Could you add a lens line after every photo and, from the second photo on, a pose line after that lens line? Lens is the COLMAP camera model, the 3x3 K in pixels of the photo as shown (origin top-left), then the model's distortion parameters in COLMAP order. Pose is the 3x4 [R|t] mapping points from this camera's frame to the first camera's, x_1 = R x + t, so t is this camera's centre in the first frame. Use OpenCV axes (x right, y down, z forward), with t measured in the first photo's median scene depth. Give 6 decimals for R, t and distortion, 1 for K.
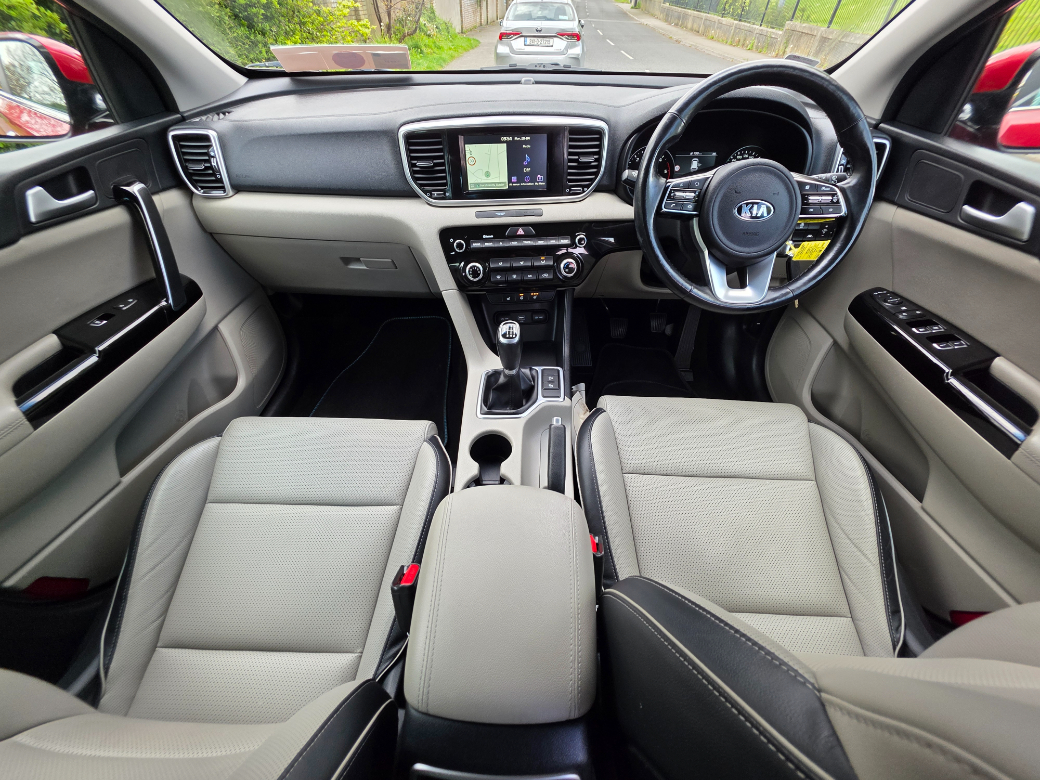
lens RADIAL K [[416.4, 0, 520.0], [0, 416.4, 387.5], [0, 0, 1]] dist [-0.002498, 0.002453]
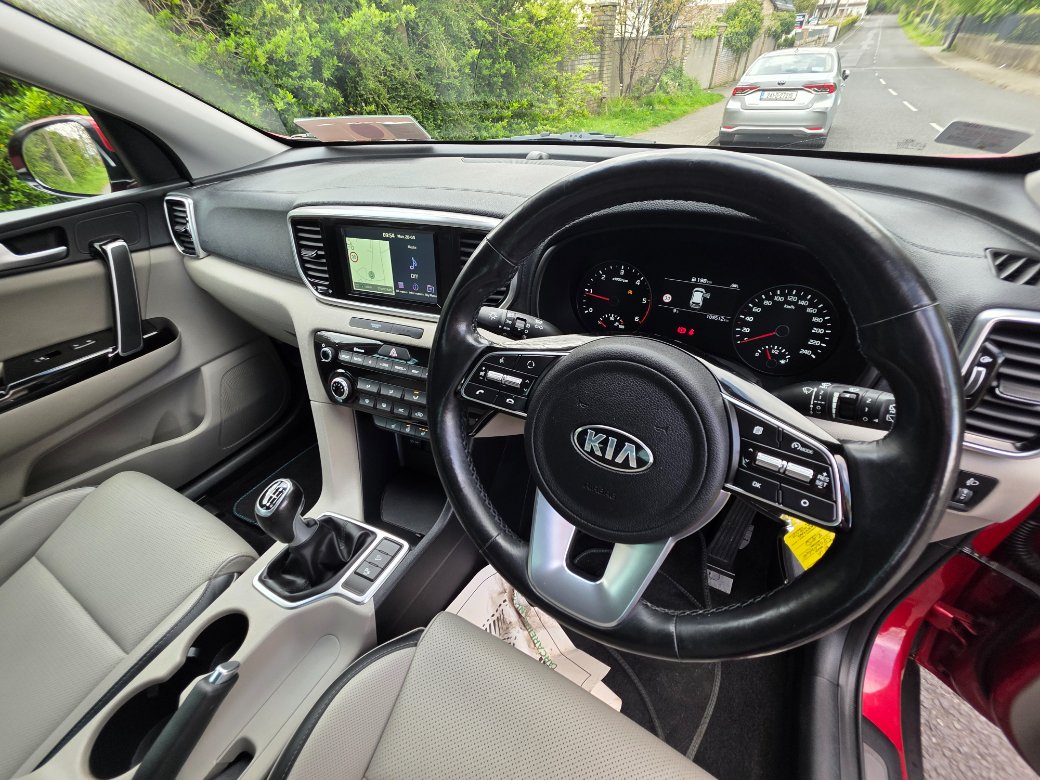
lens RADIAL K [[416.4, 0, 519.4], [0, 416.4, 387.5], [0, 0, 1]] dist [-0.002498, 0.002453]
pose [[0.884594, 0.243275, -0.397883, 0.513217], [-0.277037, 0.960431, -0.028693, -0.358739], [0.375159, 0.135610, 0.916987, 0.415886]]
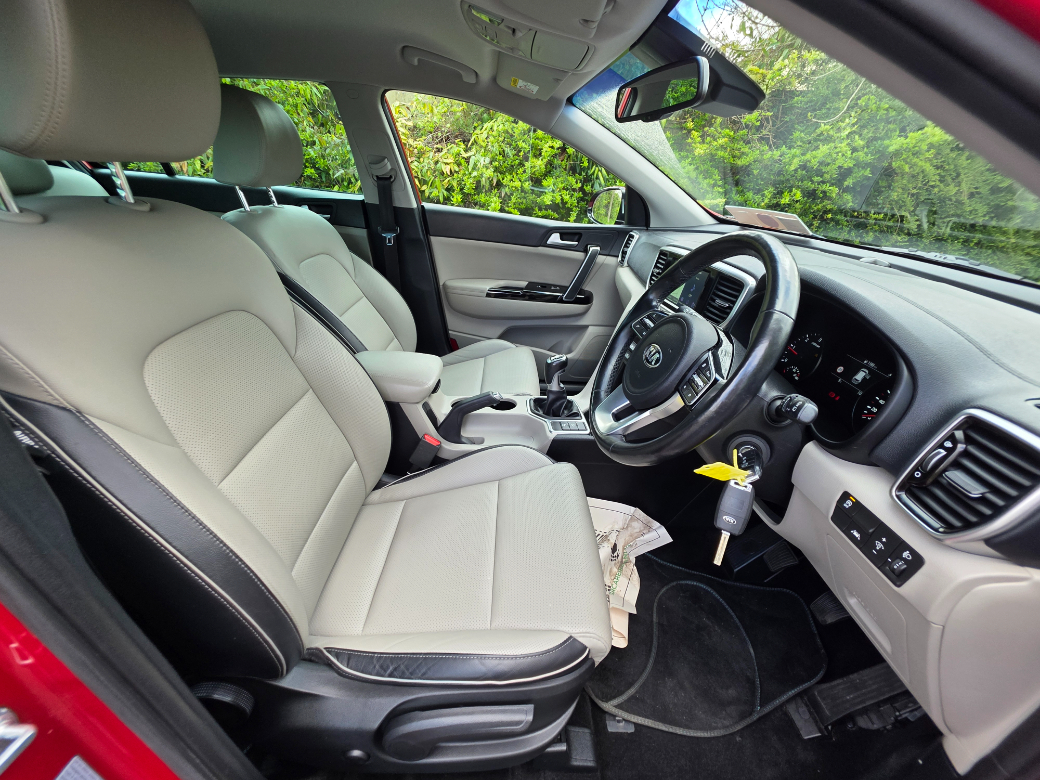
lens RADIAL K [[416.4, 0, 520.5], [0, 416.4, 388.4], [0, 0, 1]] dist [-0.002498, 0.002453]
pose [[0.049328, 0.460995, -0.886031, 1.138999], [-0.712884, 0.637581, 0.292040, -0.351330], [0.699545, 0.617231, 0.360087, 0.395584]]
